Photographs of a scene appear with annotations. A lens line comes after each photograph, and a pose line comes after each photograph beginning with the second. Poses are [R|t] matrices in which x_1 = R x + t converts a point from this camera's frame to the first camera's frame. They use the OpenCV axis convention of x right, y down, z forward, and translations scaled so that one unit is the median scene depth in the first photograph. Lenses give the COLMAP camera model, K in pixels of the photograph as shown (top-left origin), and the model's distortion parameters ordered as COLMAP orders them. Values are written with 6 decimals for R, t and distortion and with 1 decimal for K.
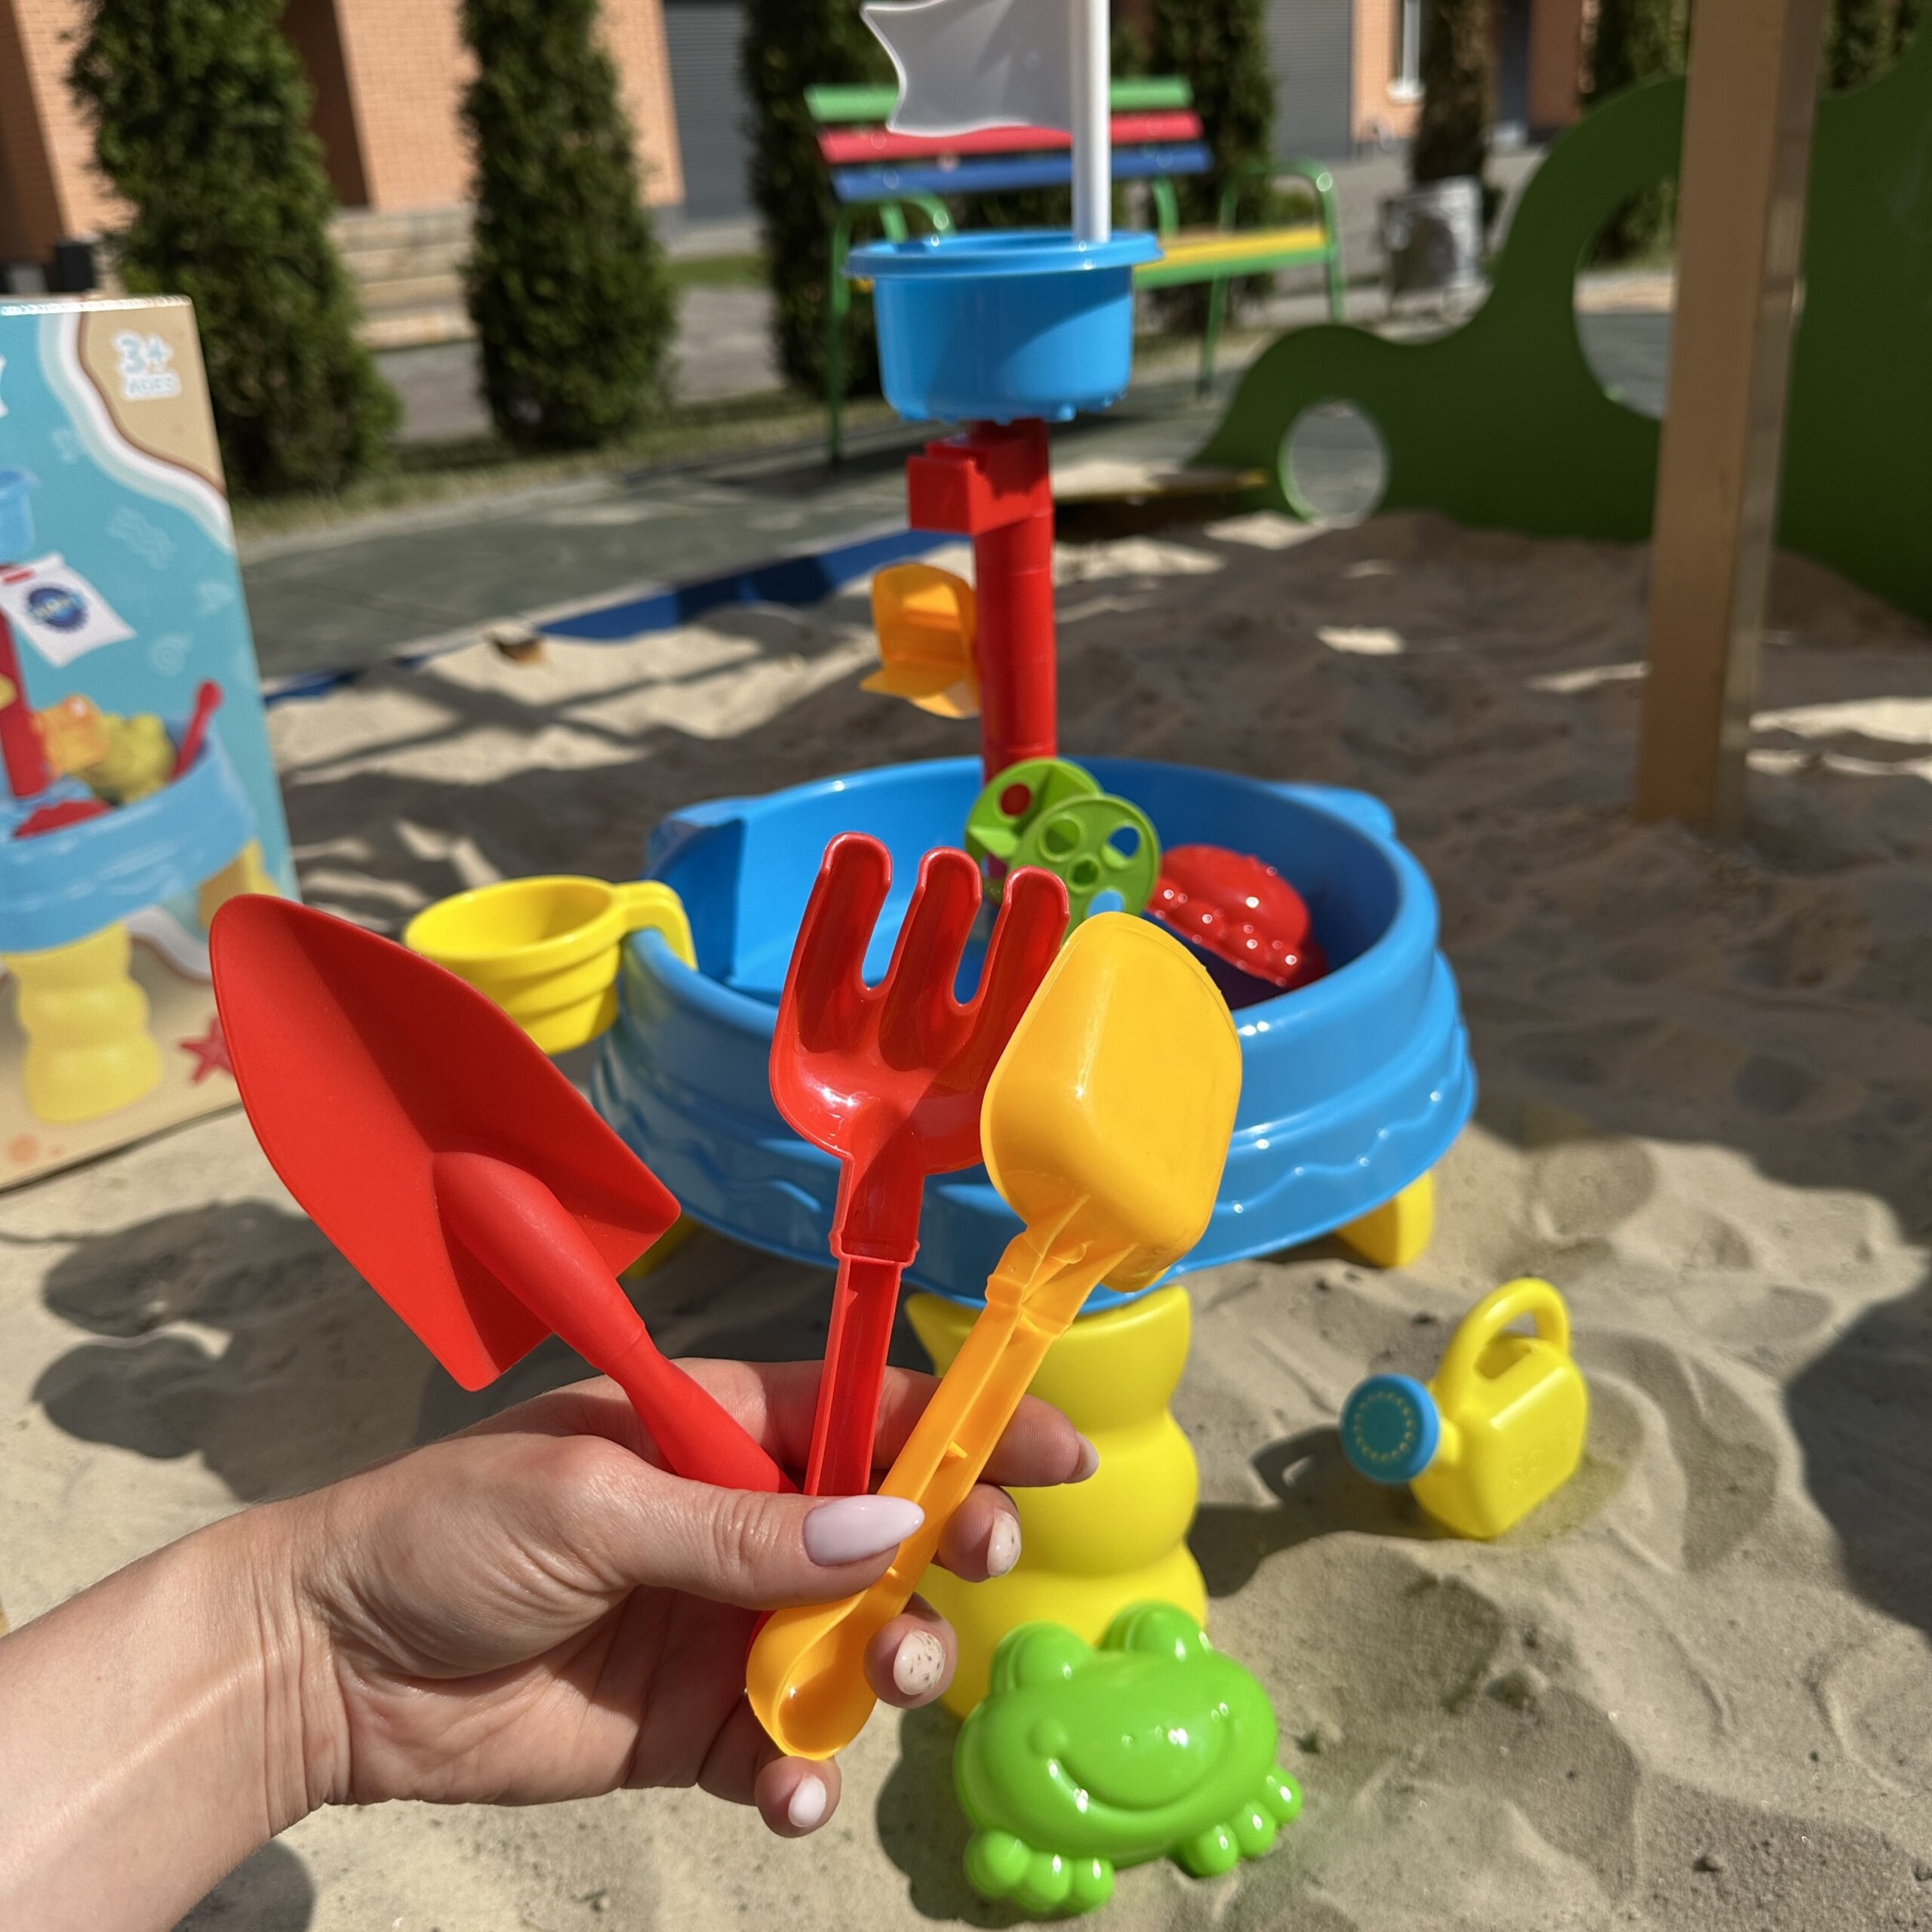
lens RADIAL K [[1823.4, 0, 966.0], [0, 1823.4, 966.0], [0, 0, 1]] dist [0.003058, -0.027213]
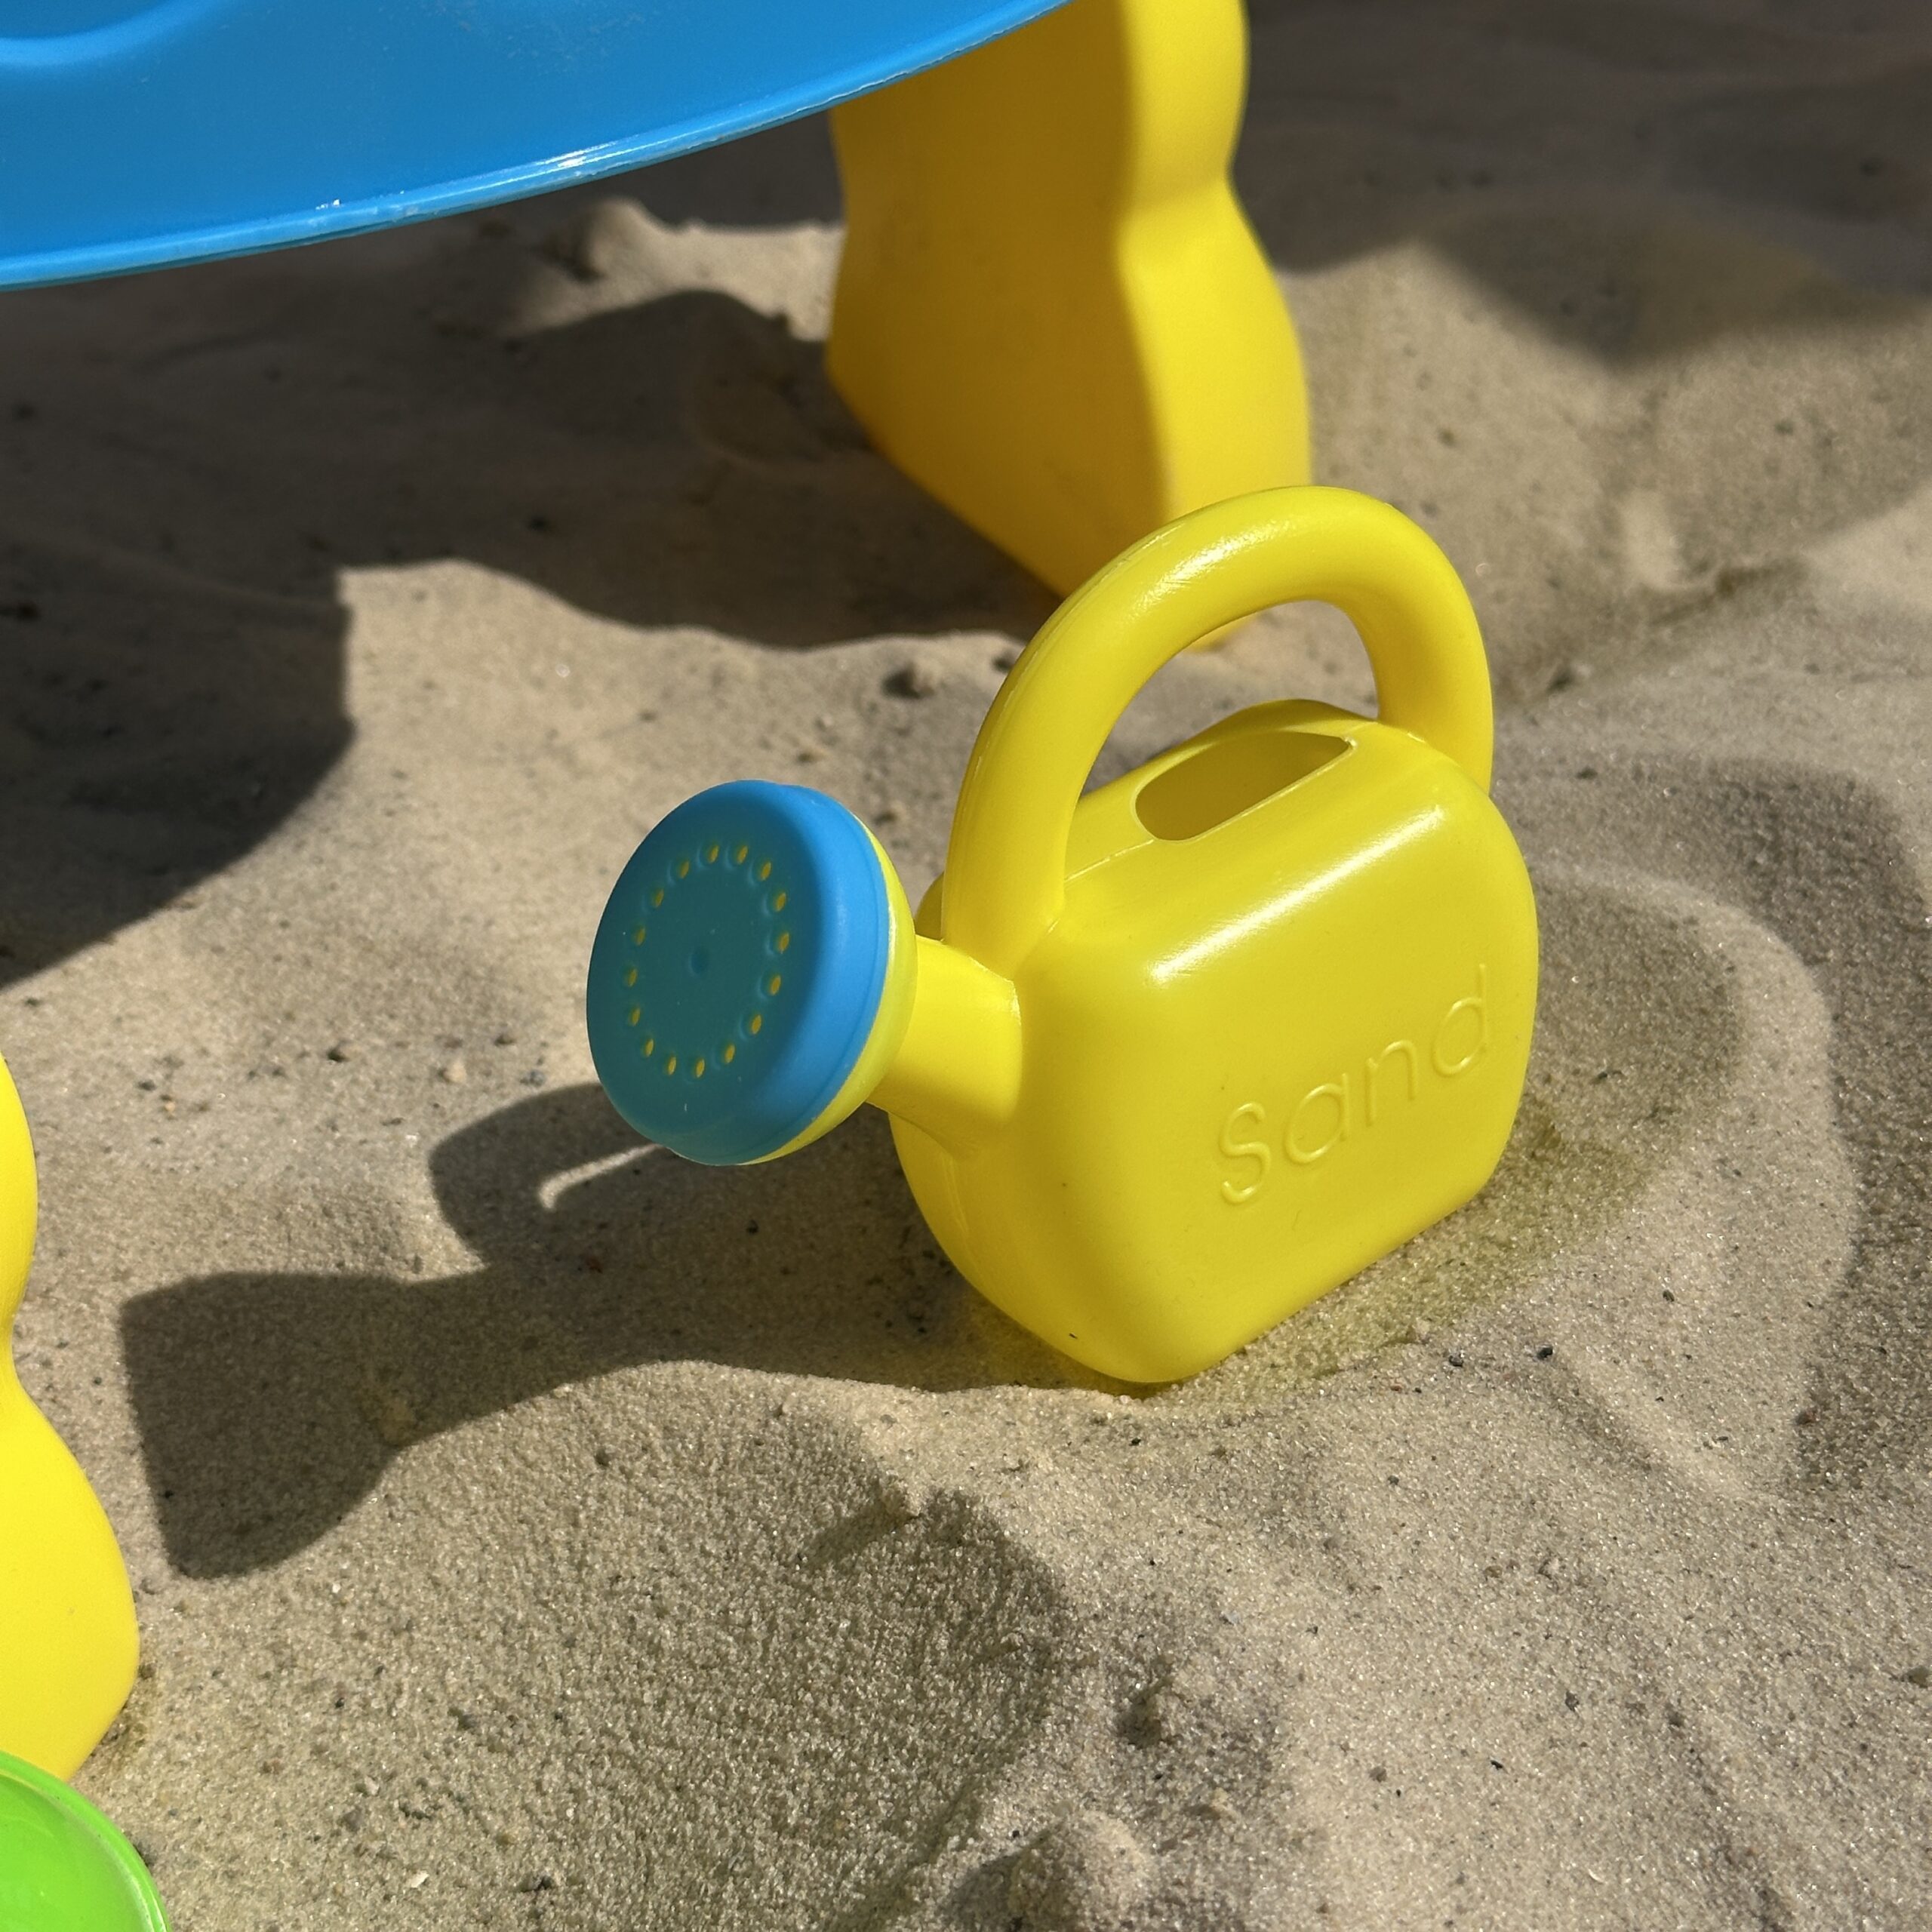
lens RADIAL K [[3584.8, 0, 966.0], [0, 3584.8, 966.0], [0, 0, 1]] dist [0.226752, -0.085963]
pose [[0.999882, 0.014809, 0.004129, 0.221289], [-0.015232, 0.990646, 0.135607, 0.149516], [-0.002083, -0.135654, 0.990754, 0.385577]]
